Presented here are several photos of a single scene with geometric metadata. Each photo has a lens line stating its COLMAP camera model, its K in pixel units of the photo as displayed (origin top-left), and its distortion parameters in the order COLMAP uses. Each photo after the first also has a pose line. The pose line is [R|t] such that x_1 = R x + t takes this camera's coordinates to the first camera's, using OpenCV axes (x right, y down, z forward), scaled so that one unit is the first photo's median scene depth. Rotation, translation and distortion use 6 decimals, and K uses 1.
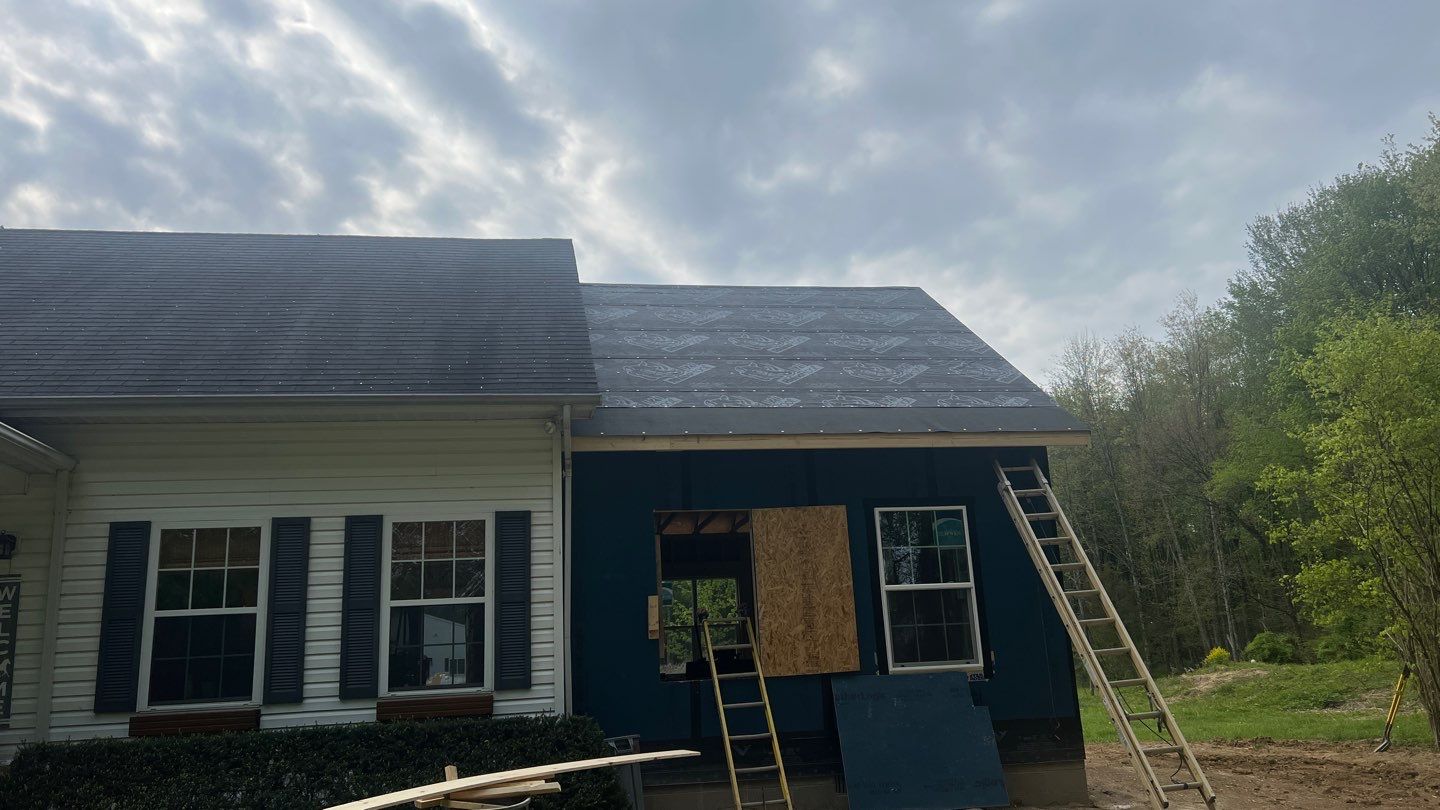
lens RADIAL K [[1074.9, 0, 720.0], [0, 1074.9, 405.0], [0, 0, 1]] dist [0.076683, -0.091257]
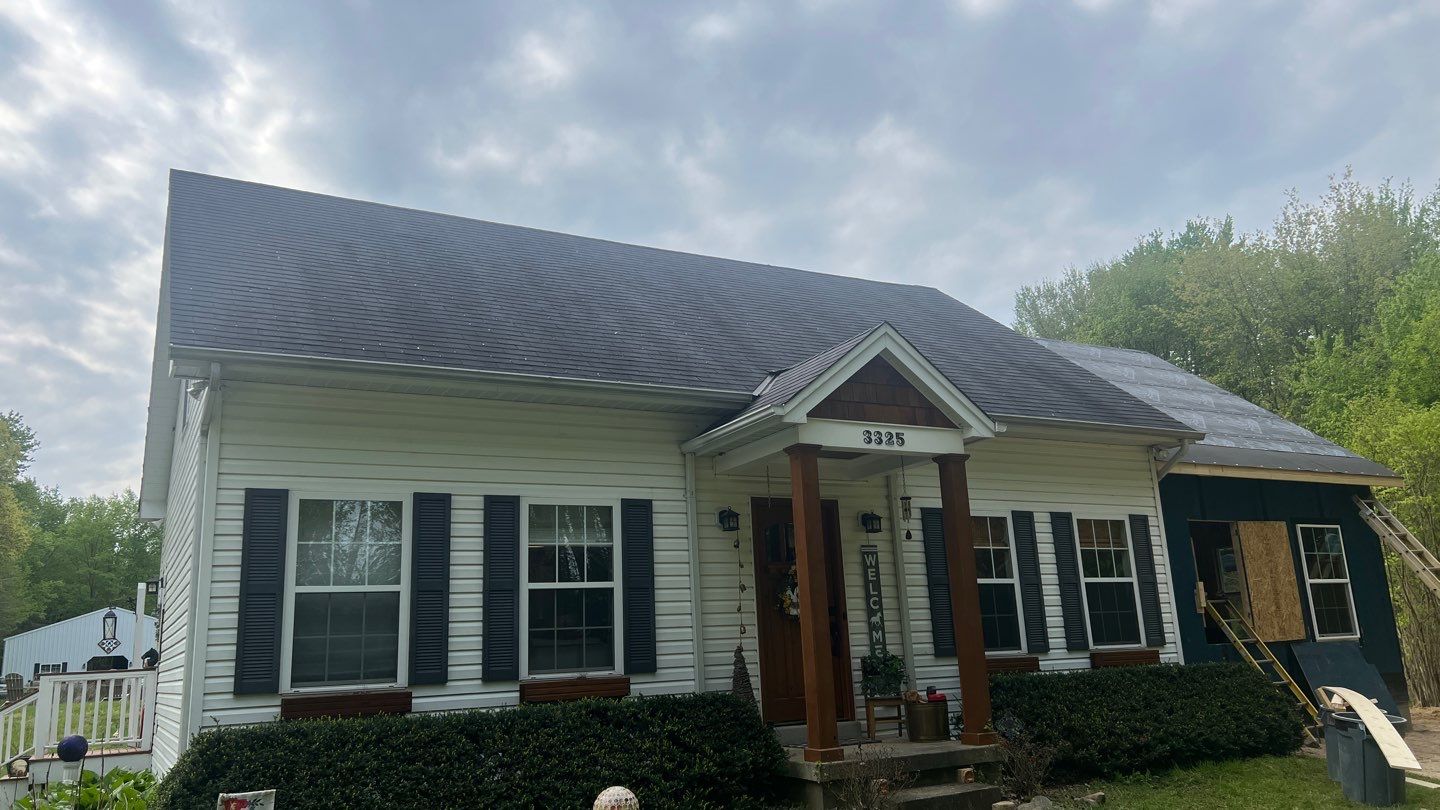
lens RADIAL K [[1118.0, 0, 720.0], [0, 1118.0, 405.0], [0, 0, 1]] dist [0.008182, -0.005273]
pose [[0.944370, 0.081079, 0.318733, -1.028098], [-0.081310, 0.996609, -0.012603, 0.020990], [-0.318674, -0.014014, 0.947761, -0.129793]]
